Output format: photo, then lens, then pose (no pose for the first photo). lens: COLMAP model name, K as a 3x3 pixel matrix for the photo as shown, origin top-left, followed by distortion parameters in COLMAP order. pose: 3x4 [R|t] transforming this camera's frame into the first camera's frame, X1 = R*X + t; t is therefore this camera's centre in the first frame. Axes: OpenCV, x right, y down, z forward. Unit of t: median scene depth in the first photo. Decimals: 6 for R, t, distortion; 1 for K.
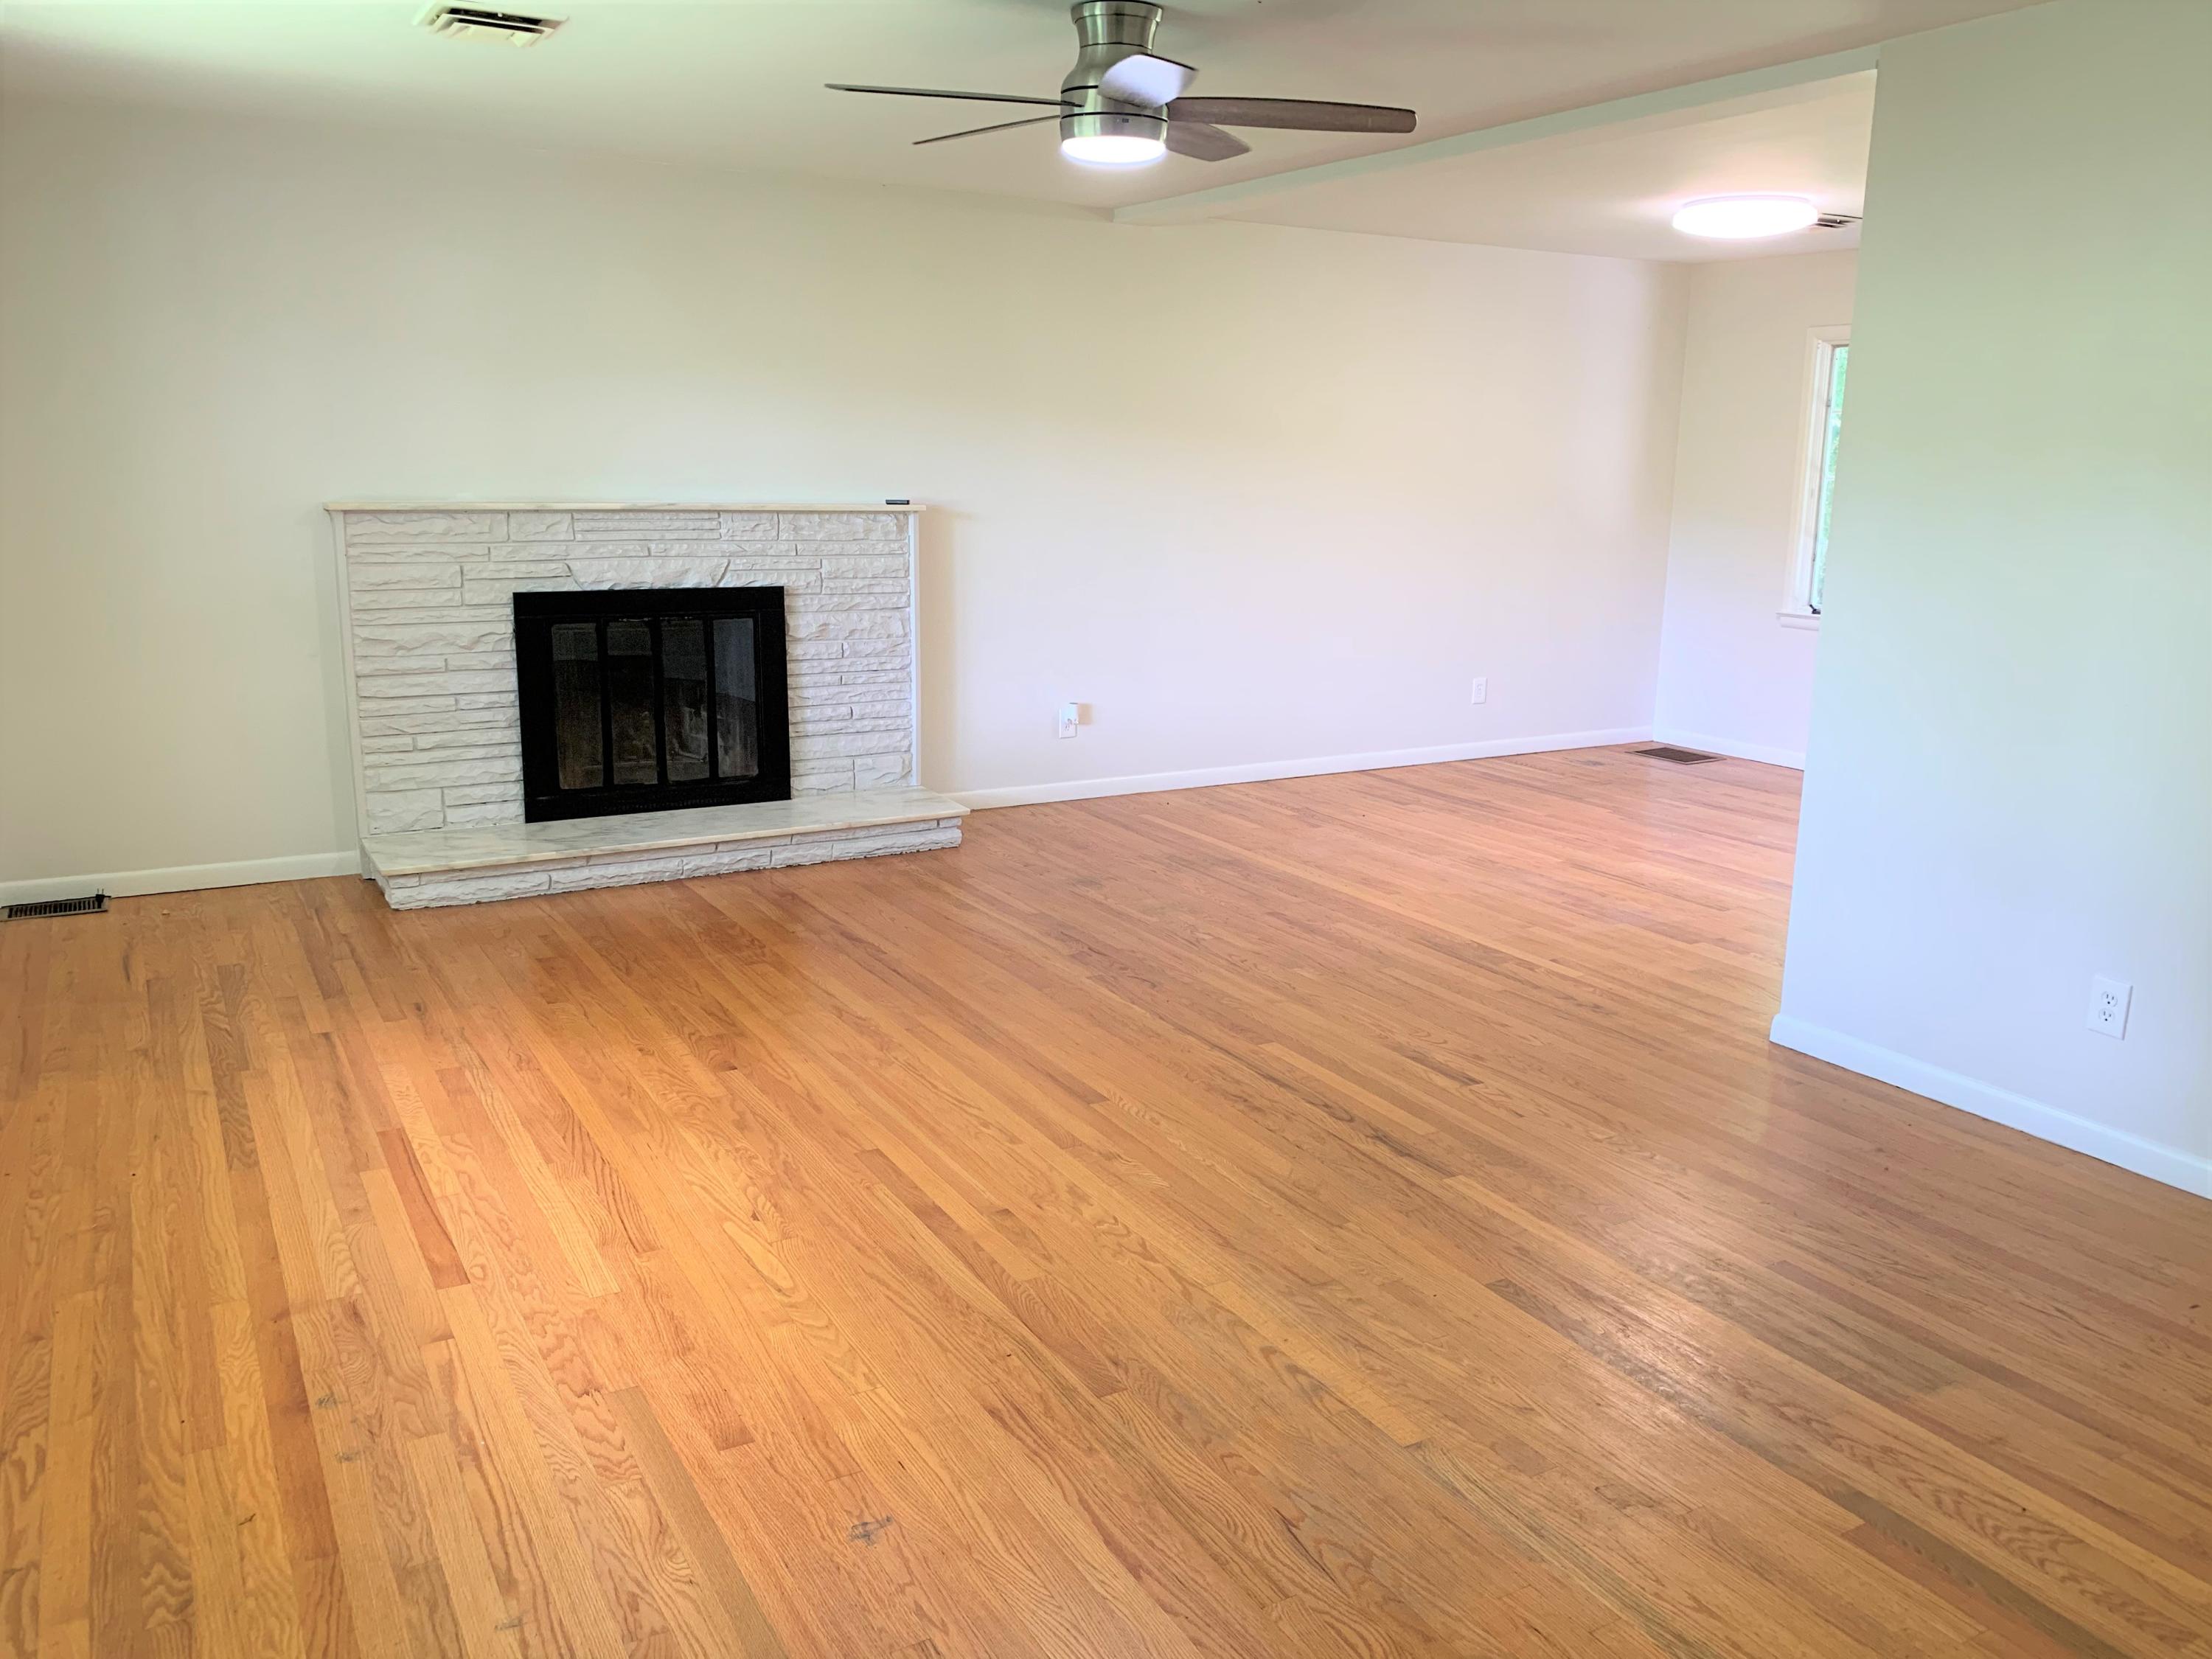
lens RADIAL K [[1693.0, 0, 1105.0], [0, 1693.0, 805.8], [0, 0, 1]] dist [0.240132, -0.433078]
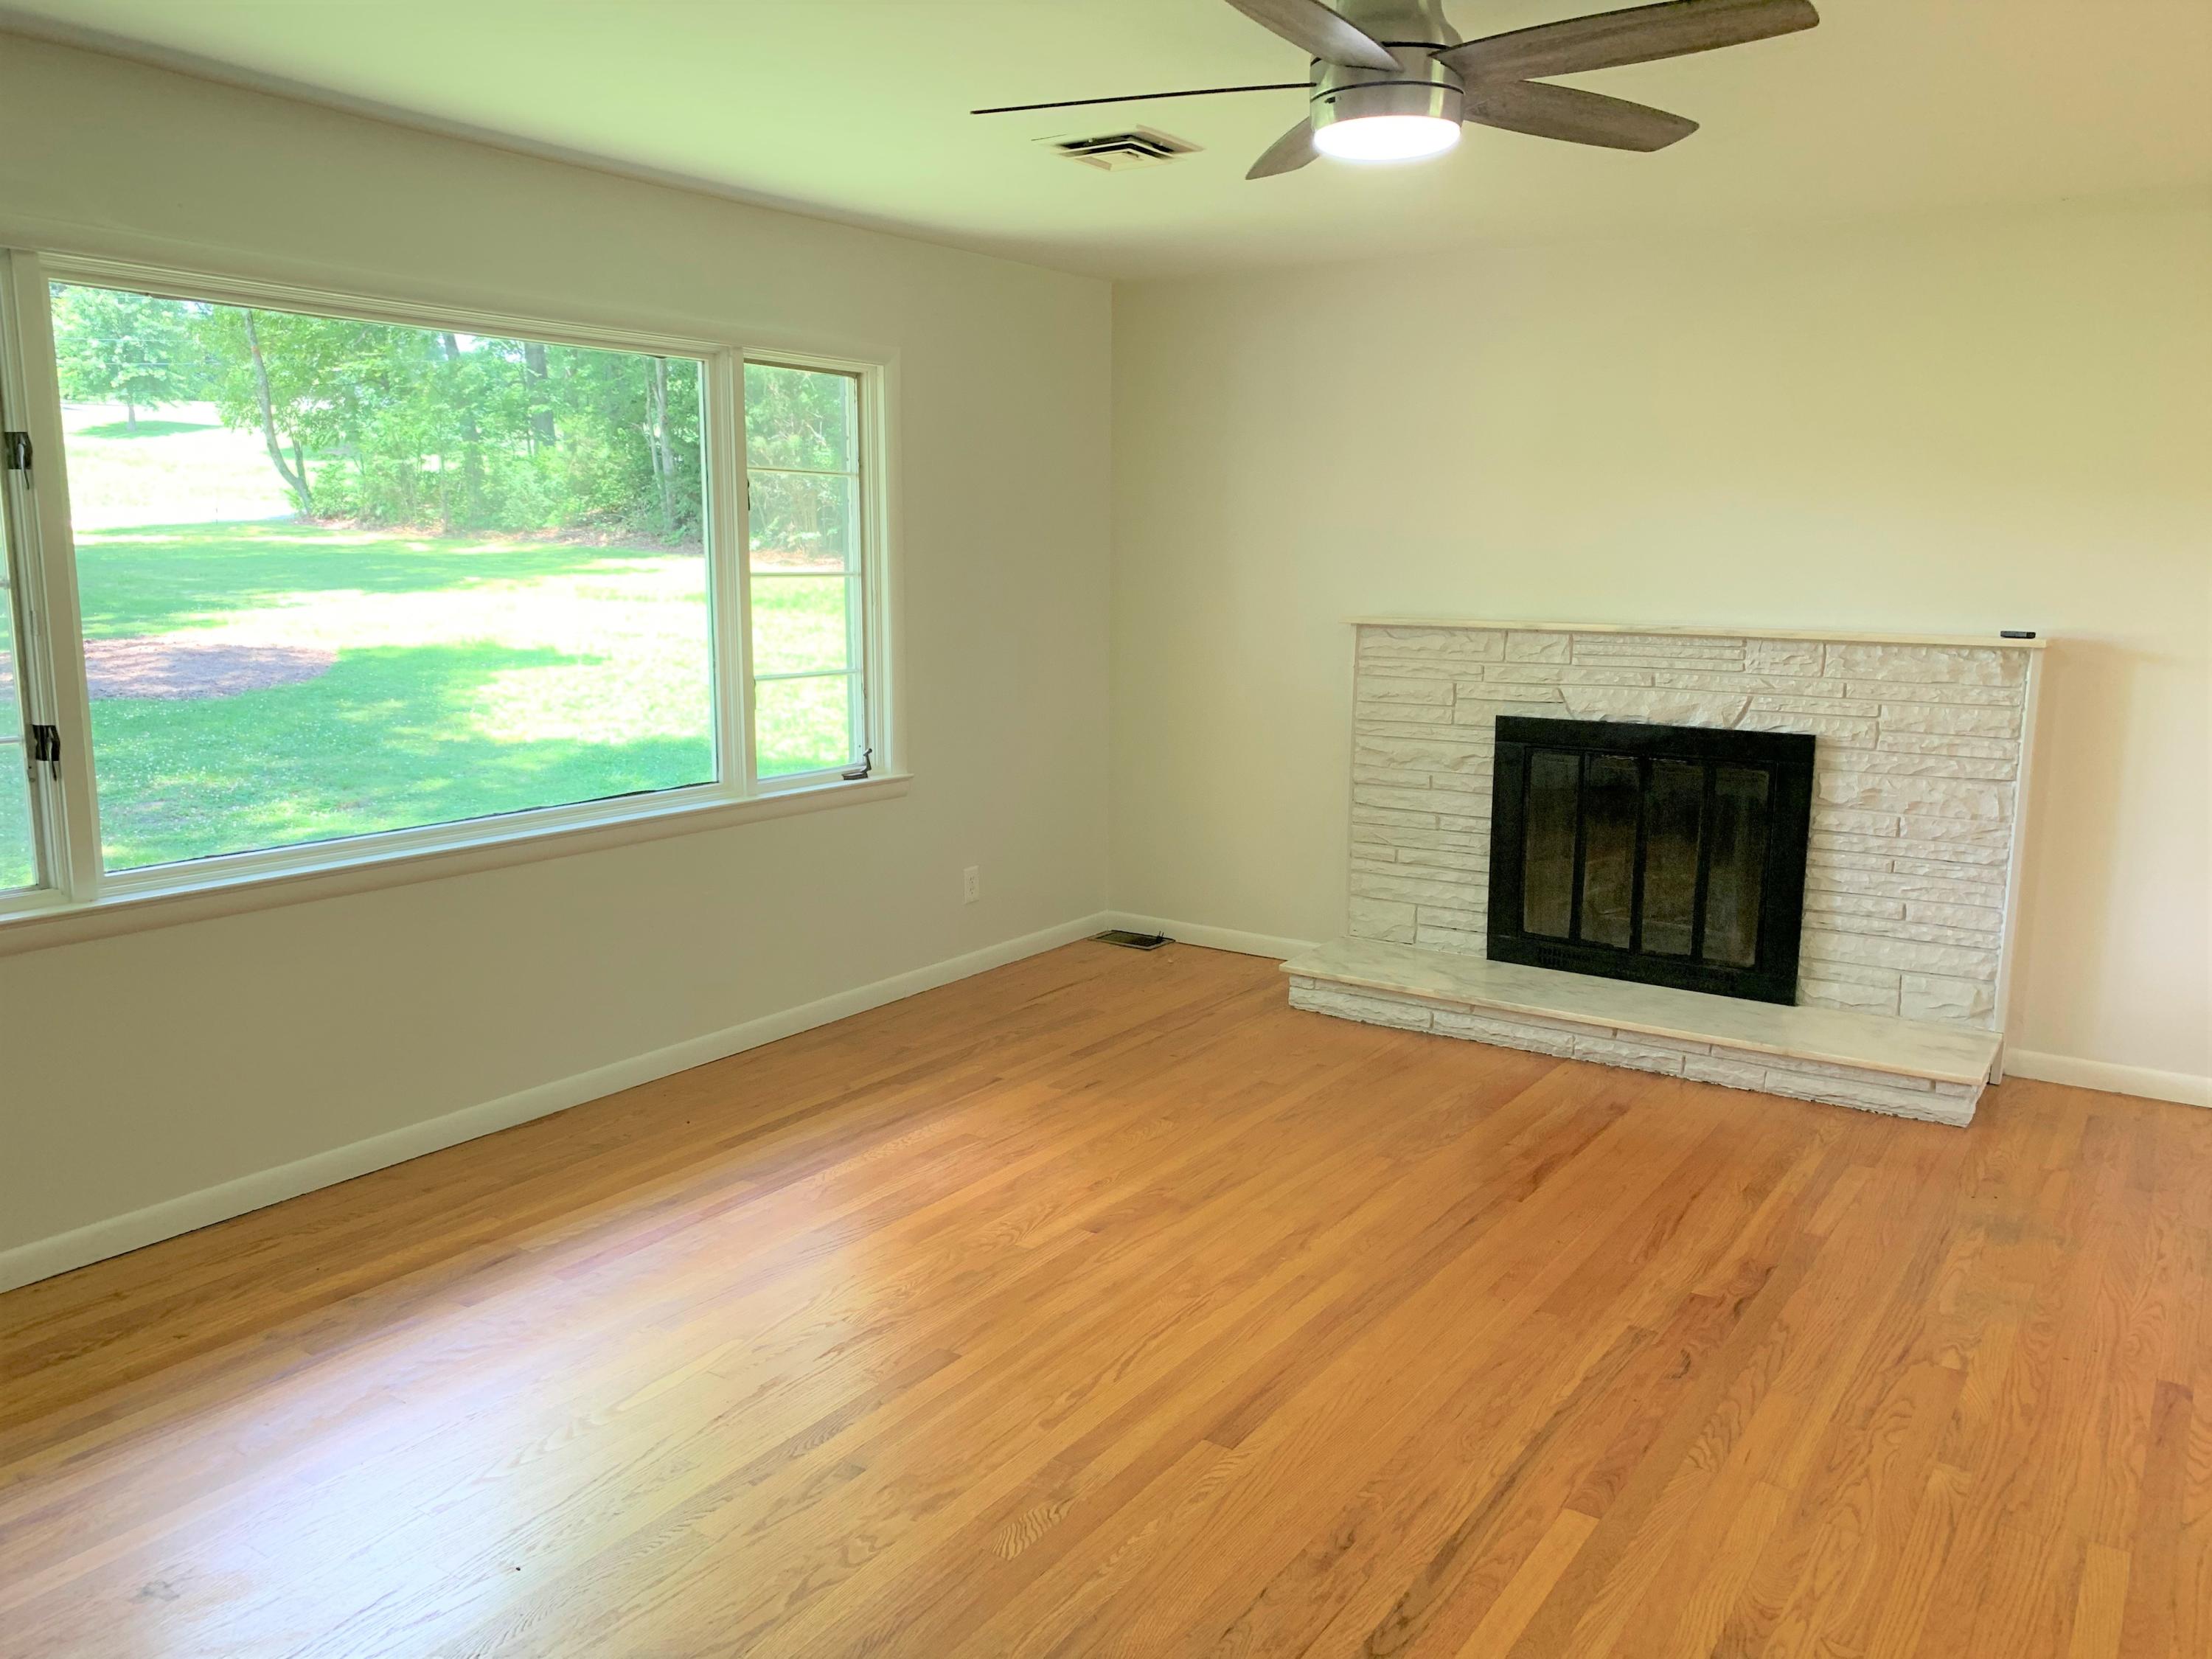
lens RADIAL K [[1697.8, 0, 1113.1], [0, 1697.8, 826.1], [0, 0, 1]] dist [0.013729, 0.003126]
pose [[0.450914, 0.140108, -0.881502, 0.386126], [-0.189310, 0.980146, 0.058949, -0.078701], [0.872260, 0.140296, 0.468485, 0.392881]]
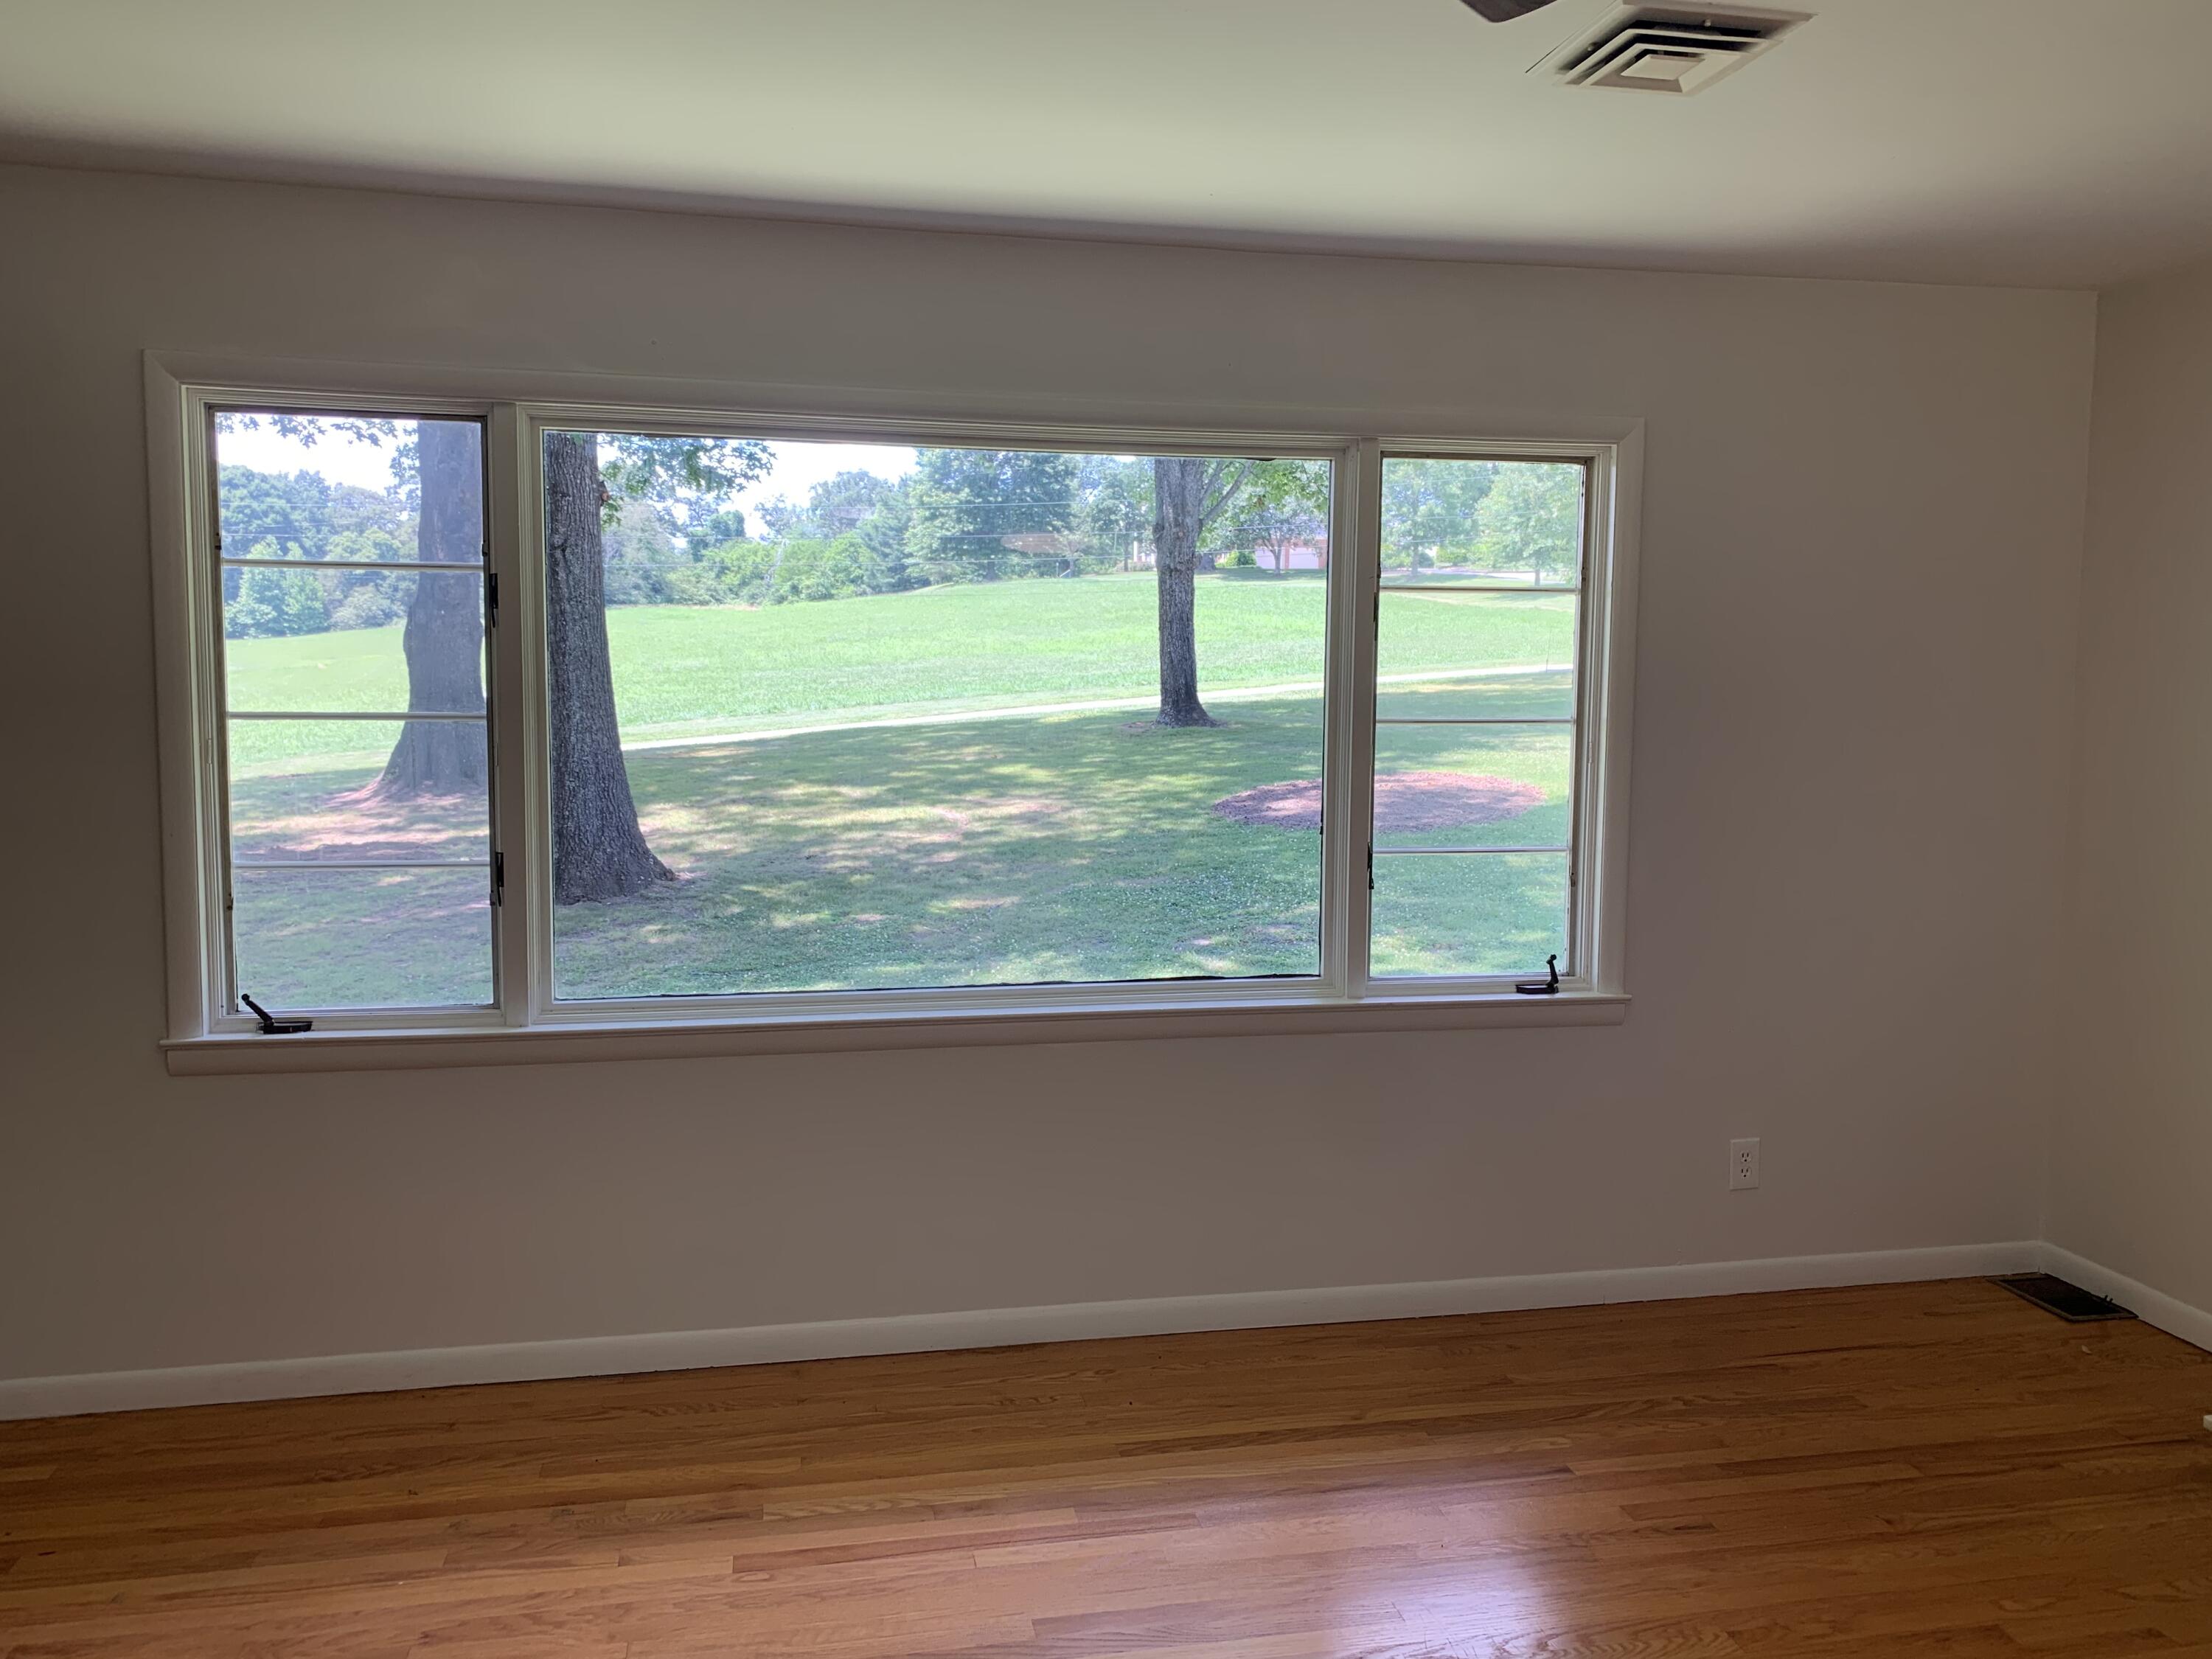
lens RADIAL K [[1692.7, 0, 1061.2], [0, 1692.7, 817.2], [0, 0, 1]] dist [0.005328, 0.001144]
pose [[-0.309174, 0.064293, -0.948830, 0.215216], [-0.206827, 0.969286, 0.133073, -0.142615], [0.928243, 0.237386, -0.286381, 0.695262]]
